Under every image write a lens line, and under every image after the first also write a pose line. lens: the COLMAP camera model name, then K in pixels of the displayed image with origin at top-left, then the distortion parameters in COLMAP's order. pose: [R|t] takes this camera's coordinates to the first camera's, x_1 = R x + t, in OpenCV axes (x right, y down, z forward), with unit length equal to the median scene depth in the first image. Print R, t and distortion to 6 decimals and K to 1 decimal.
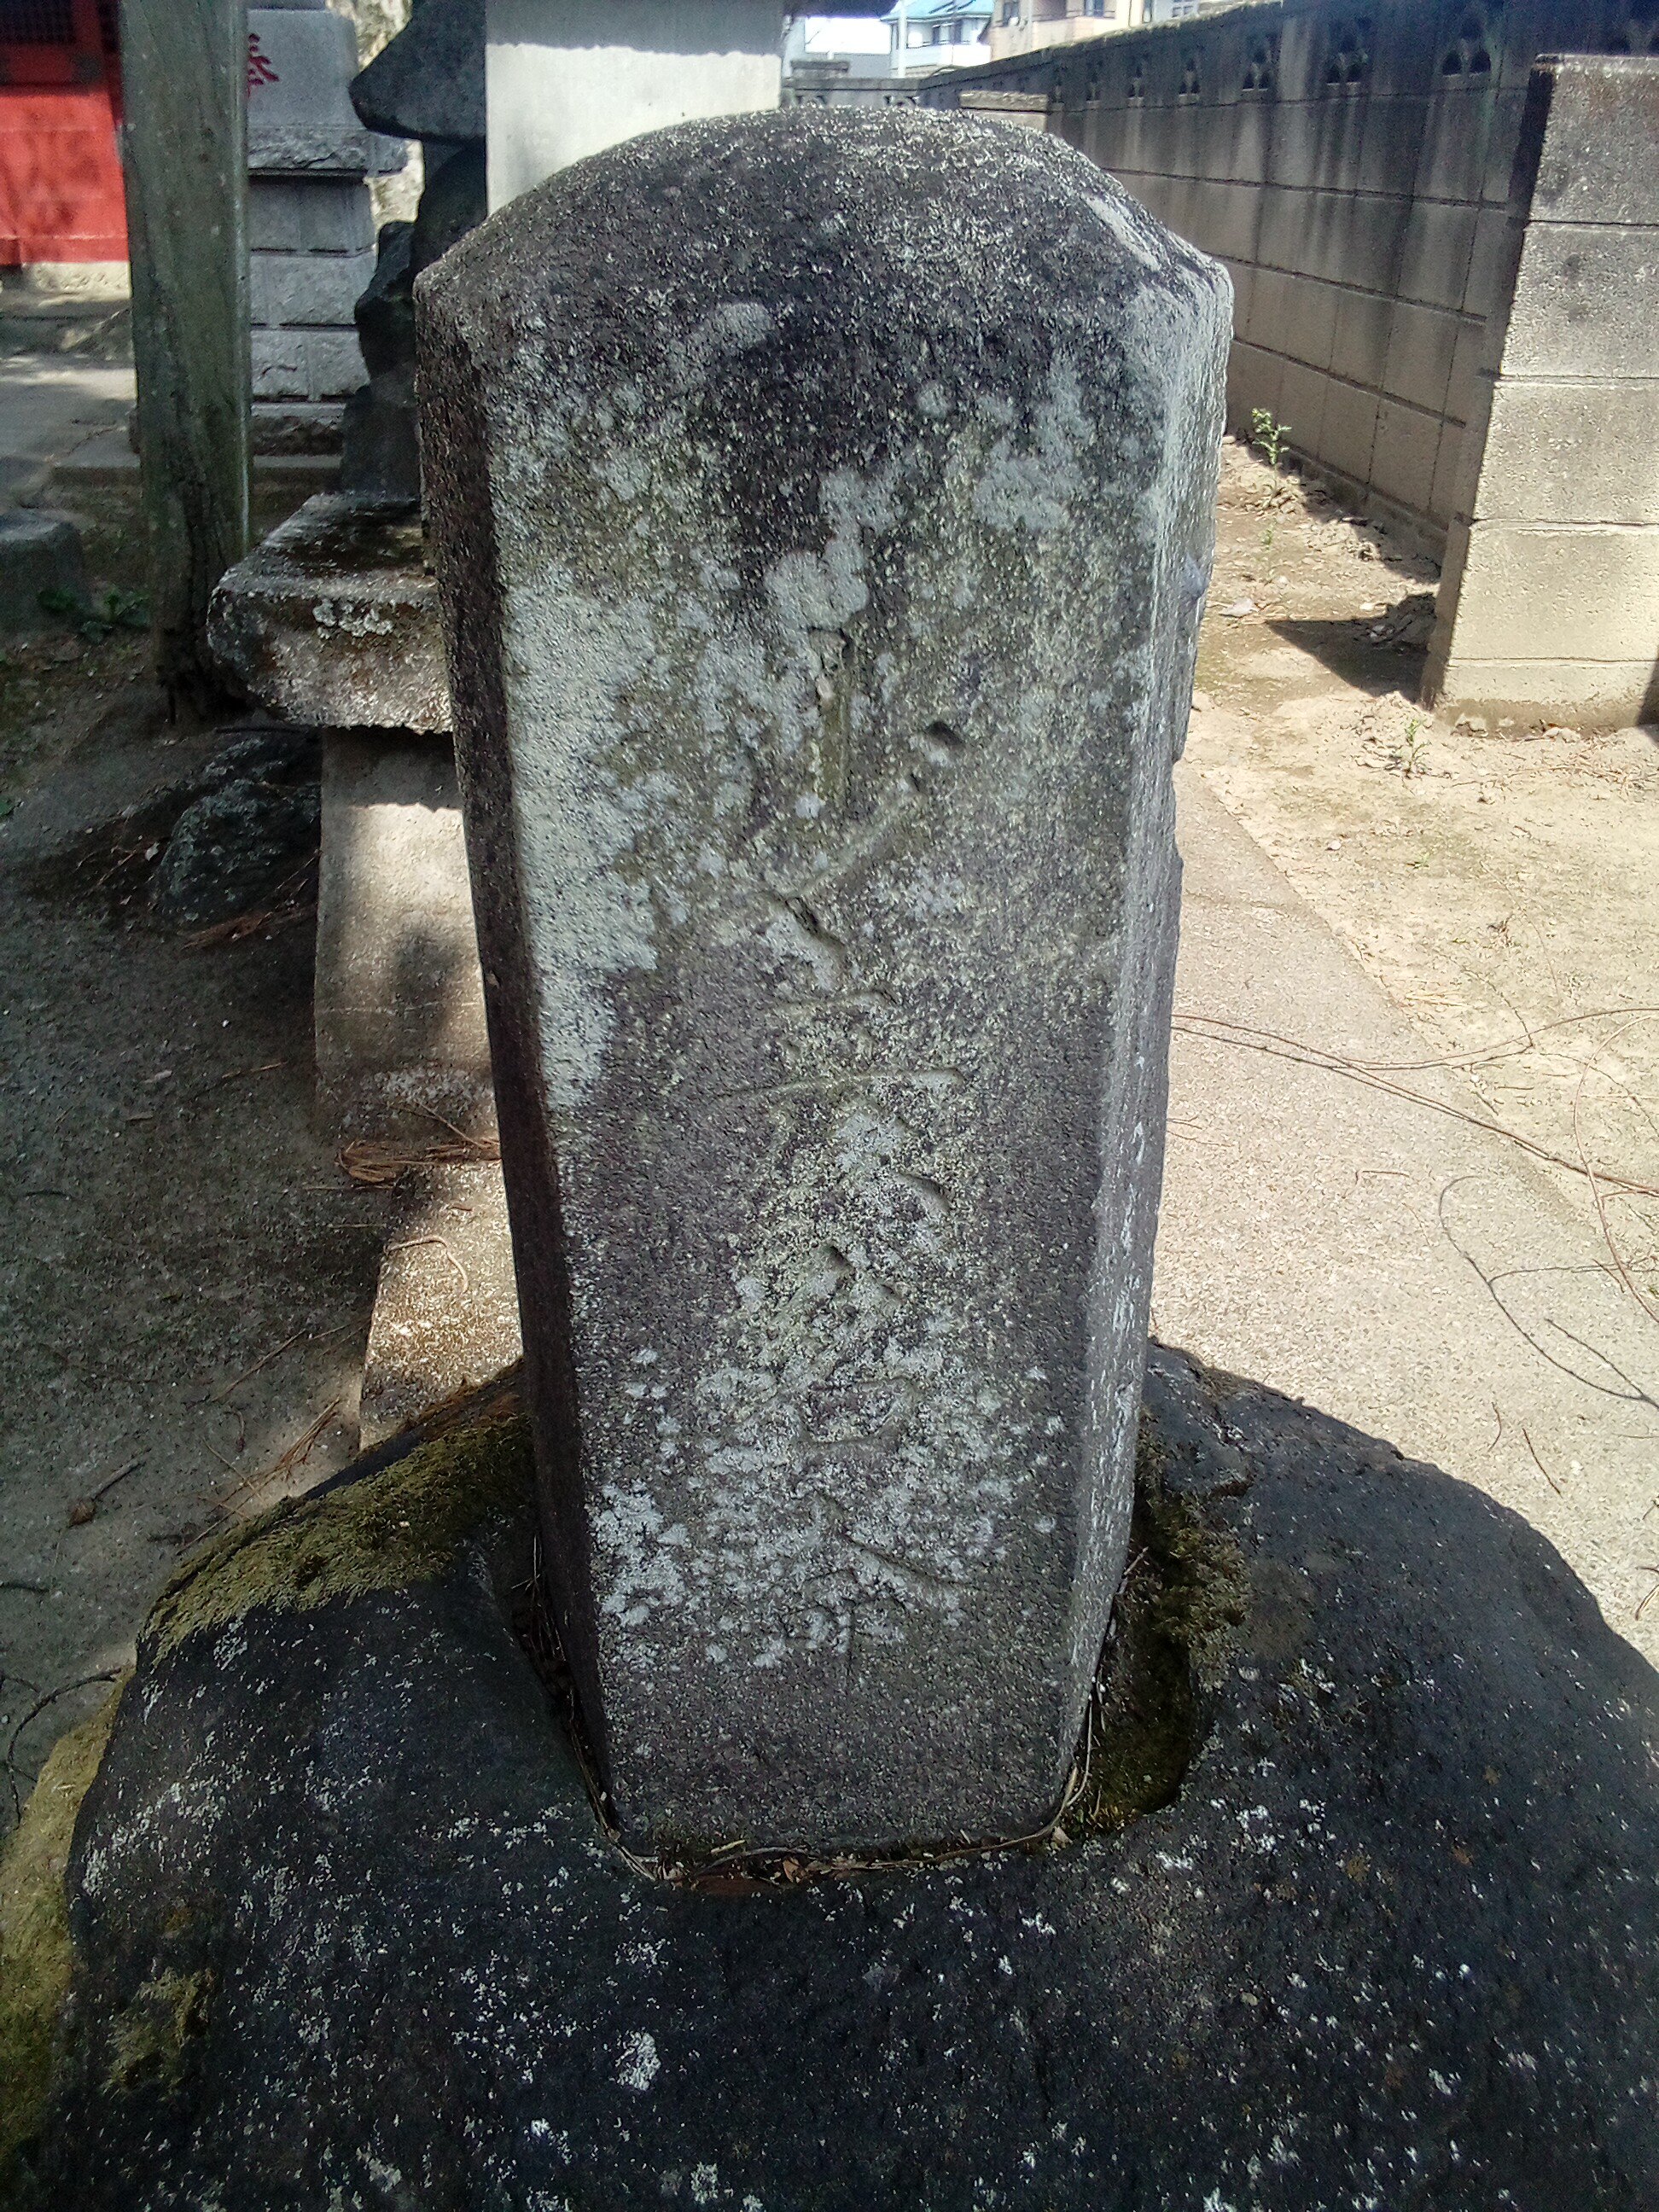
lens RADIAL K [[1802.0, 0, 839.9], [0, 1802.0, 1107.6], [0, 0, 1]] dist [0.005392, -0.013278]
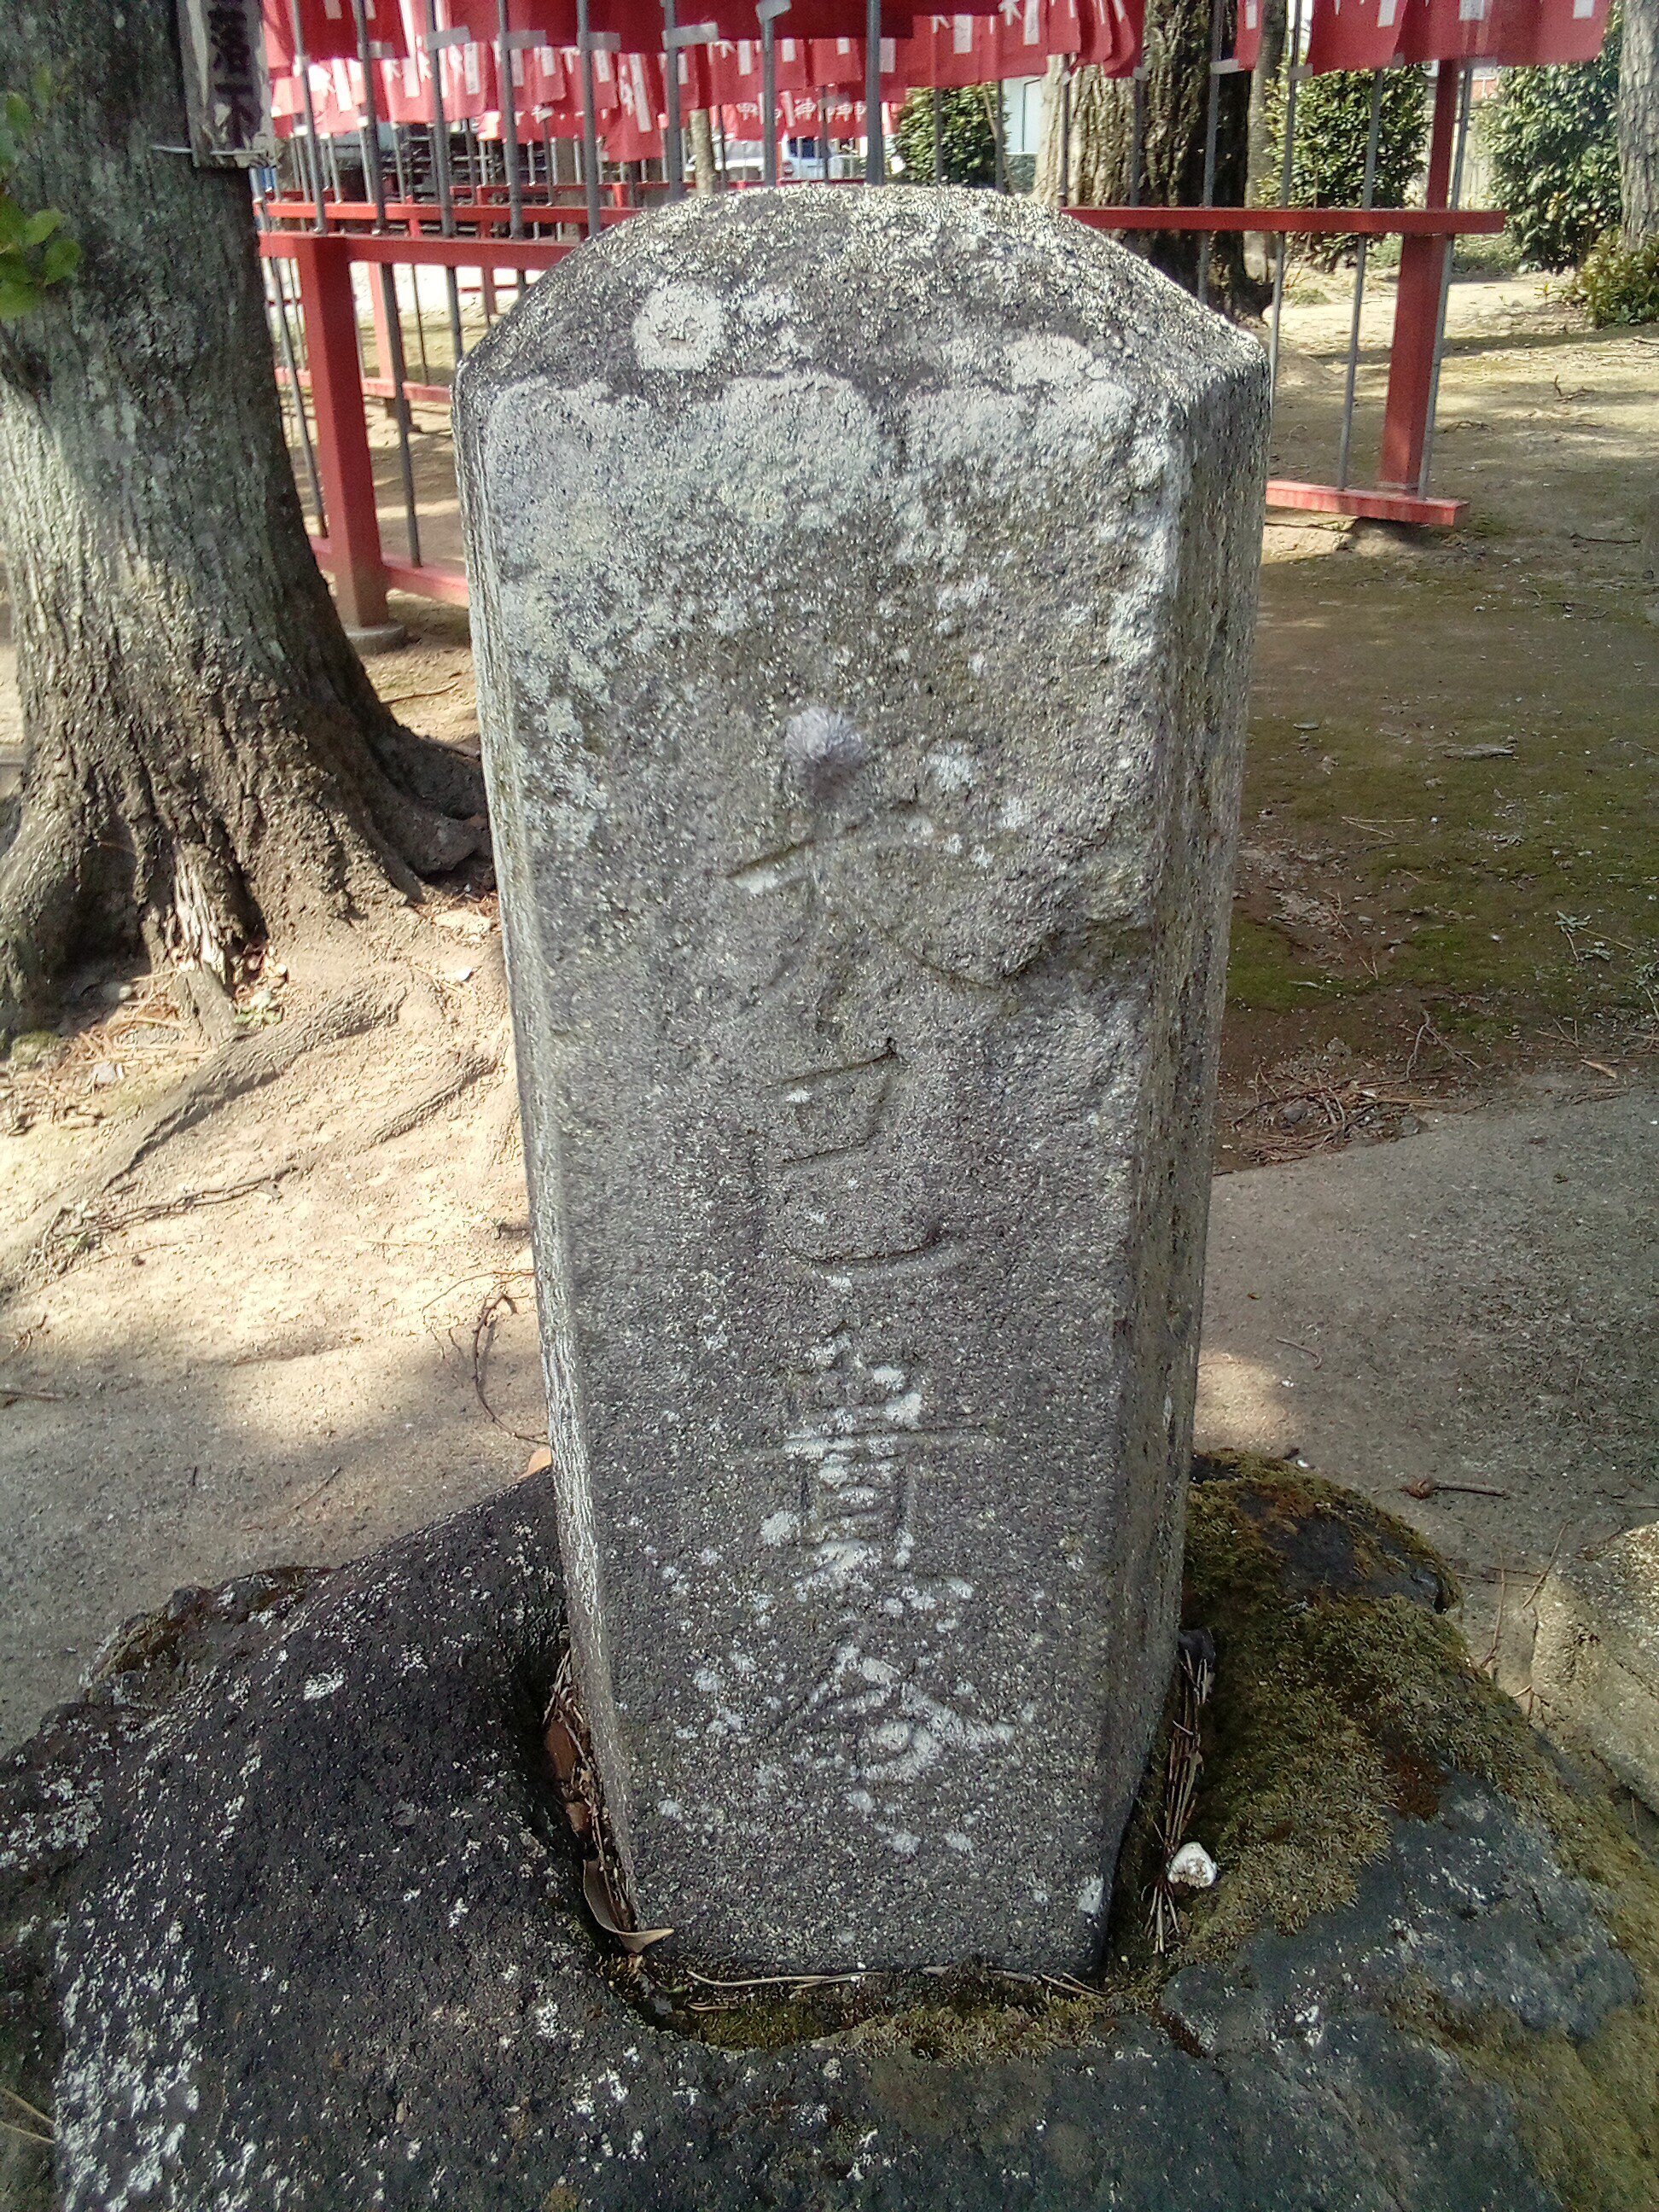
lens RADIAL K [[1802.0, 0, 839.9], [0, 1802.0, 1107.6], [0, 0, 1]] dist [0.005392, -0.013278]
pose [[0.260310, 0.439149, -0.859876, 0.864609], [-0.448464, 0.843676, 0.295112, -0.349911], [0.855055, 0.308803, 0.416560, 0.611065]]
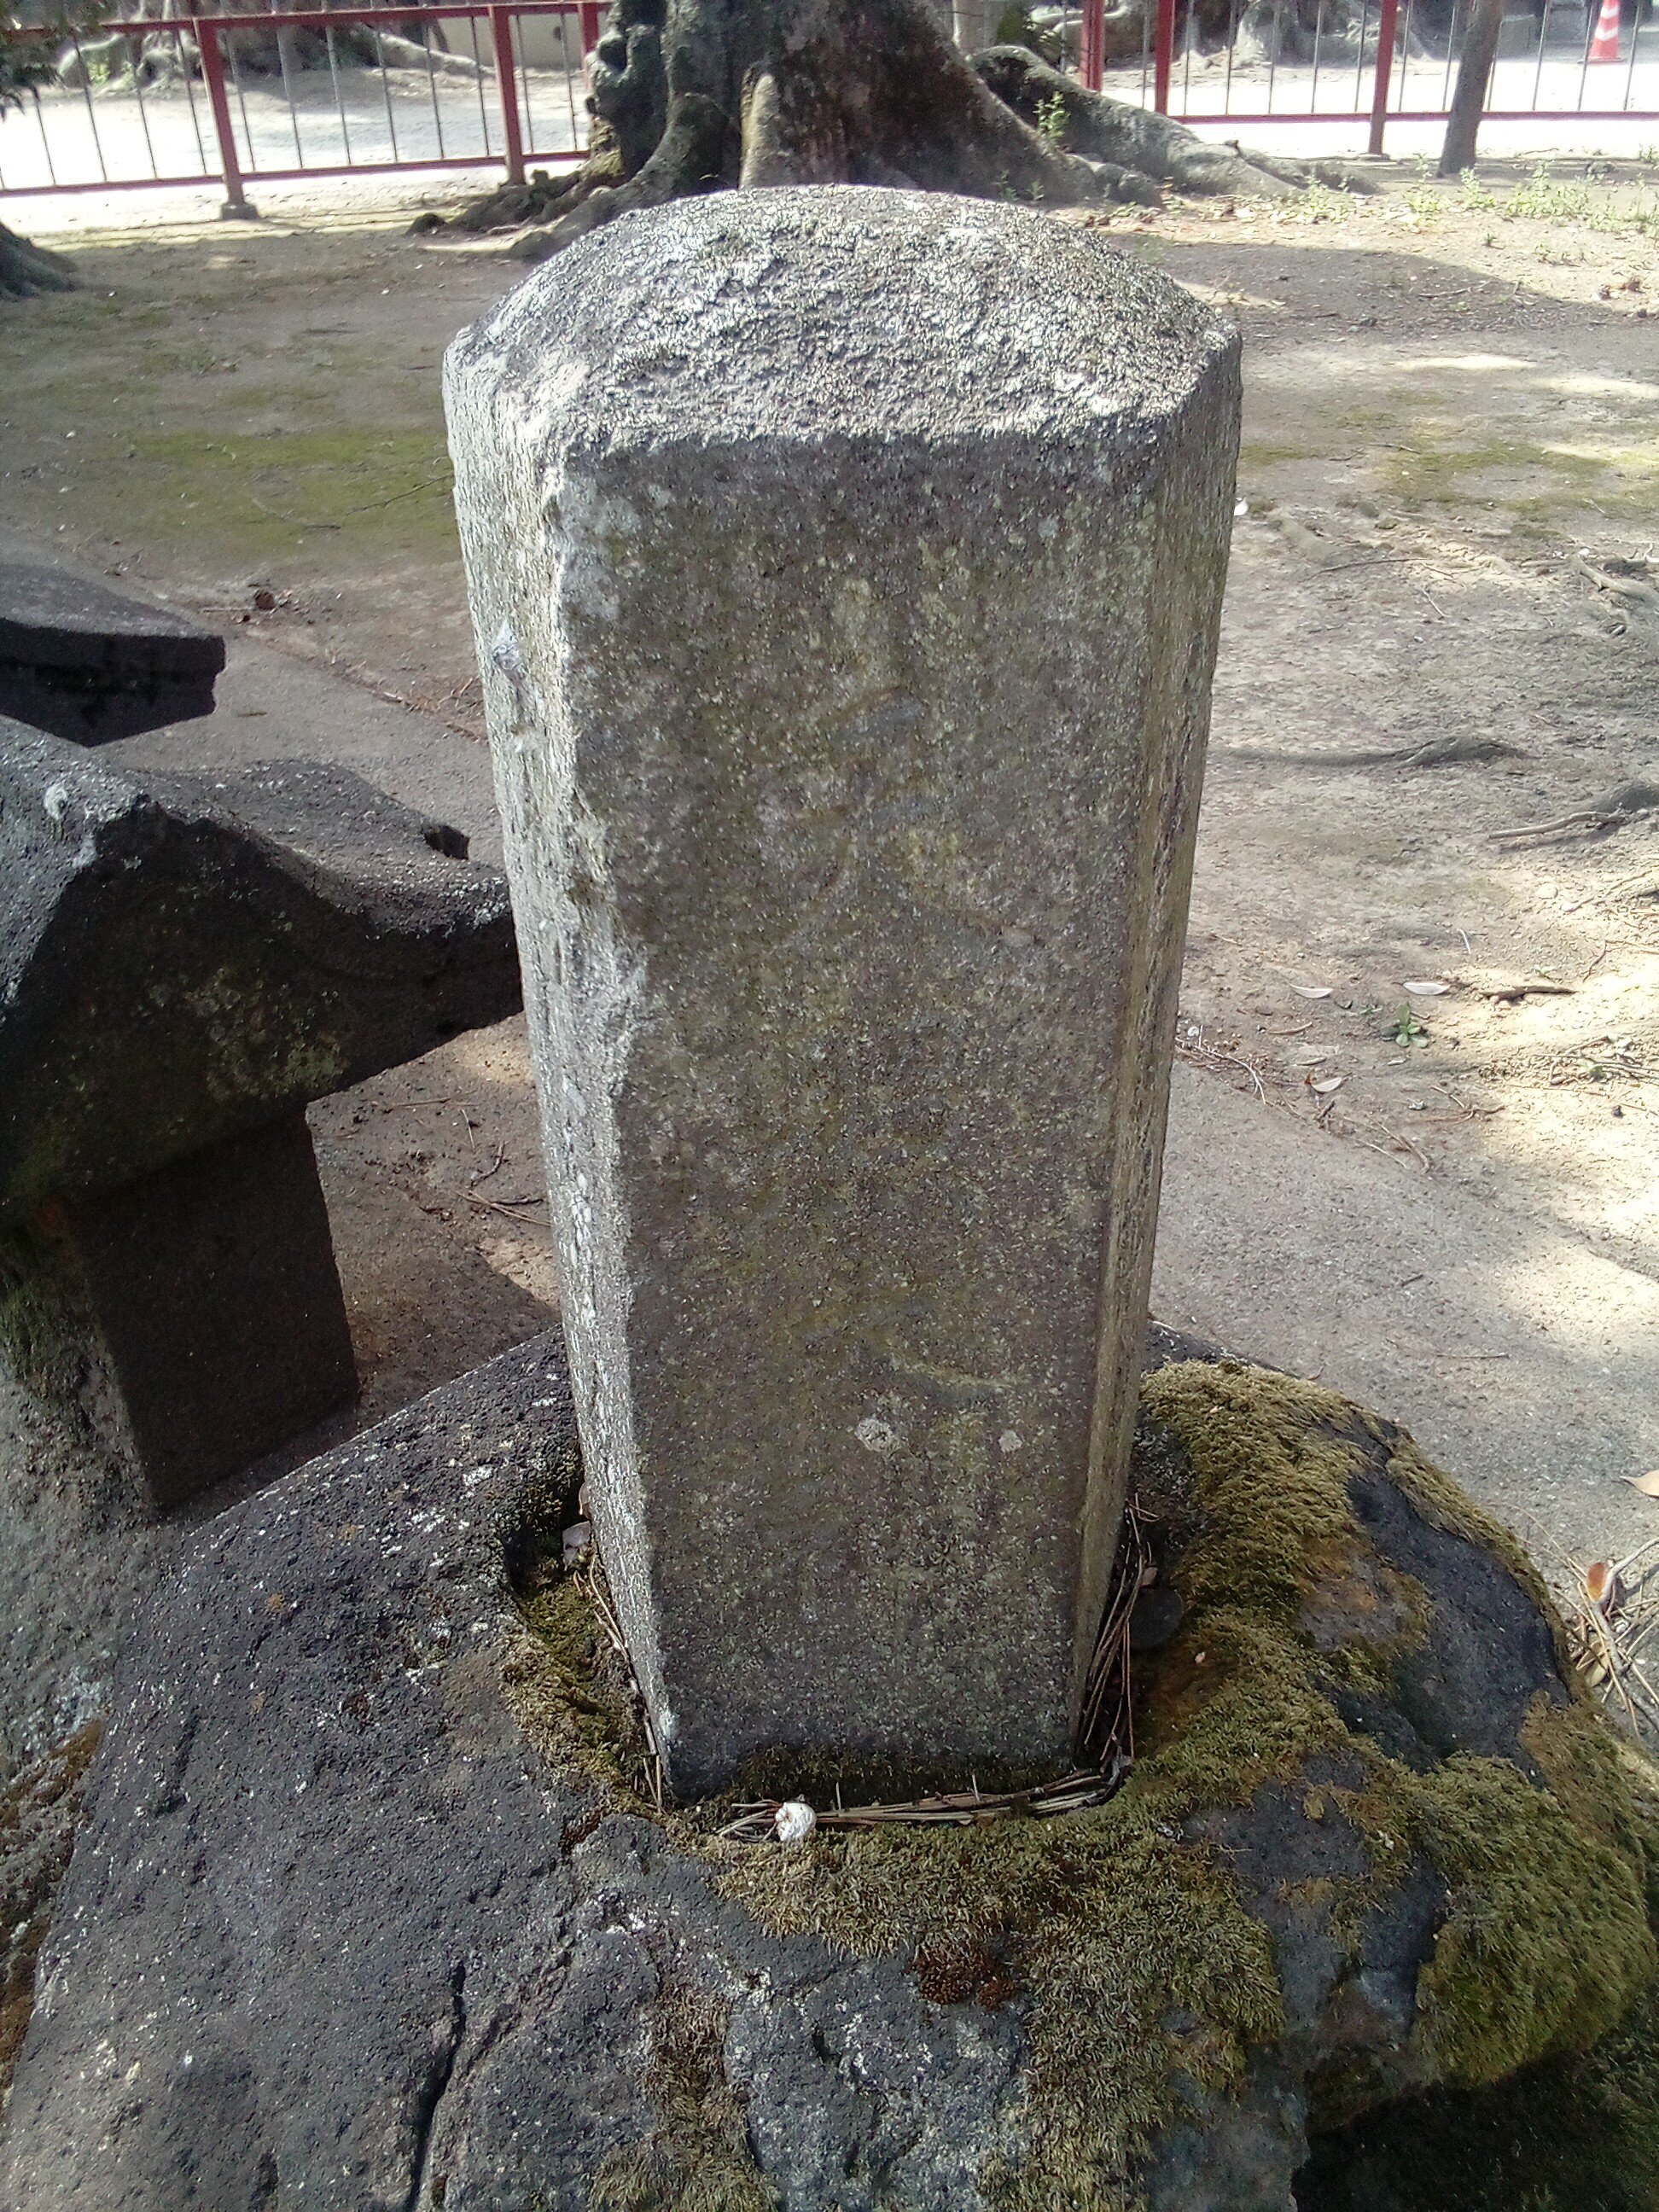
lens RADIAL K [[1802.0, 0, 839.9], [0, 1802.0, 1107.6], [0, 0, 1]] dist [0.005392, -0.013278]
pose [[-0.783176, 0.347763, -0.515457, 0.597828], [-0.273527, 0.551778, 0.787860, -0.887894], [0.558407, 0.758025, -0.337017, 1.435130]]
